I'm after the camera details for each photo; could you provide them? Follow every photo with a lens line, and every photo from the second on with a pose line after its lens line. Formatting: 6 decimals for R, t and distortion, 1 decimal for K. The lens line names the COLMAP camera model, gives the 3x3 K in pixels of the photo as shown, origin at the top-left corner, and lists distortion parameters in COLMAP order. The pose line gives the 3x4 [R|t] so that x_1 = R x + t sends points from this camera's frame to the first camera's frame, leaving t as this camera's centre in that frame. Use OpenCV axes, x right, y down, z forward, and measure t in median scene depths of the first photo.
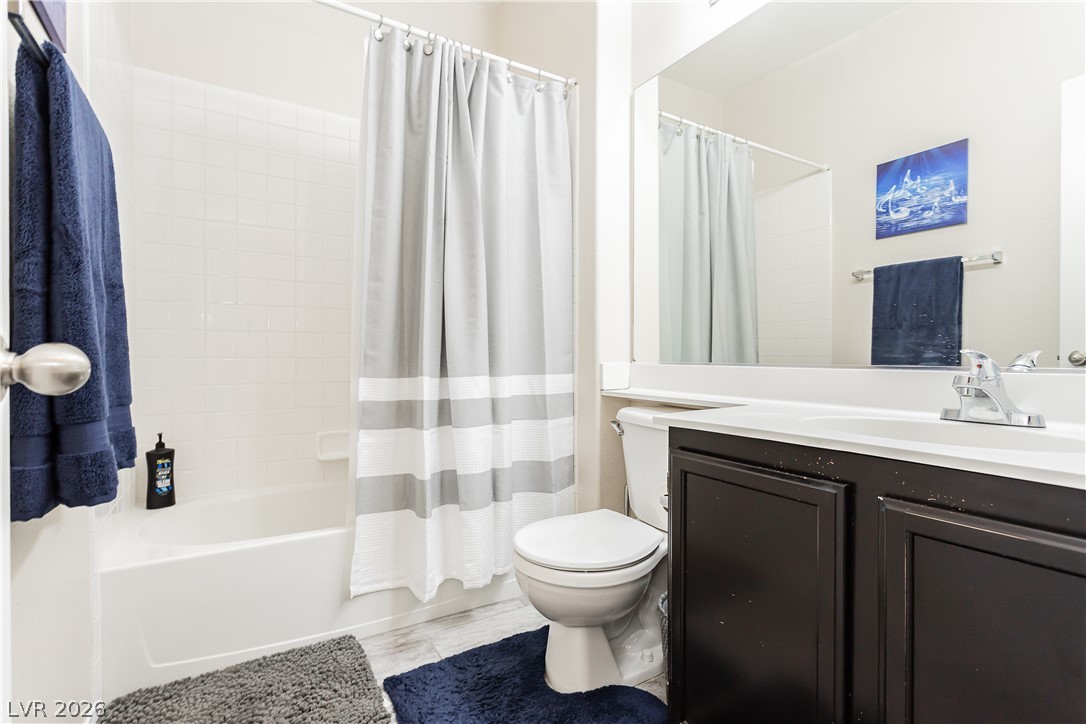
lens RADIAL K [[517.3, 0, 535.7], [0, 517.3, 364.0], [0, 0, 1]] dist [0.002277, -0.000424]
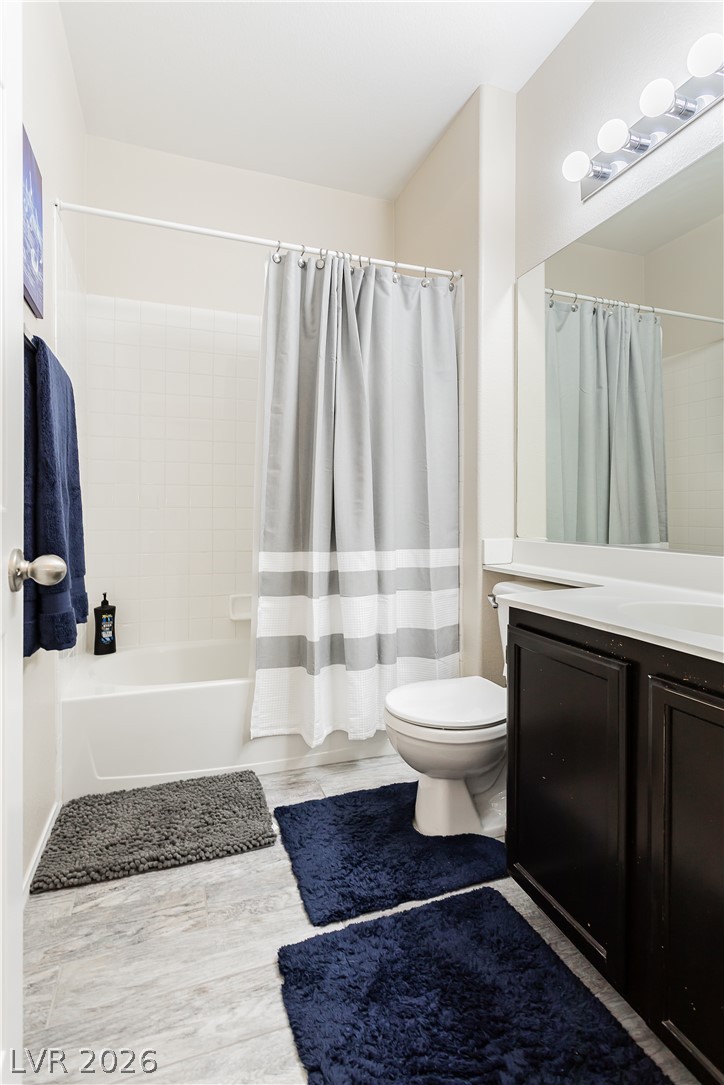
lens RADIAL K [[516.8, 0, 366.6], [0, 516.8, 534.2], [0, 0, 1]] dist [0.002277, -0.000424]
pose [[0.987174, 0.014045, -0.159027, 0.081941], [-0.012187, 0.999846, 0.012653, -0.030419], [0.159180, -0.010552, 0.987193, -0.111294]]
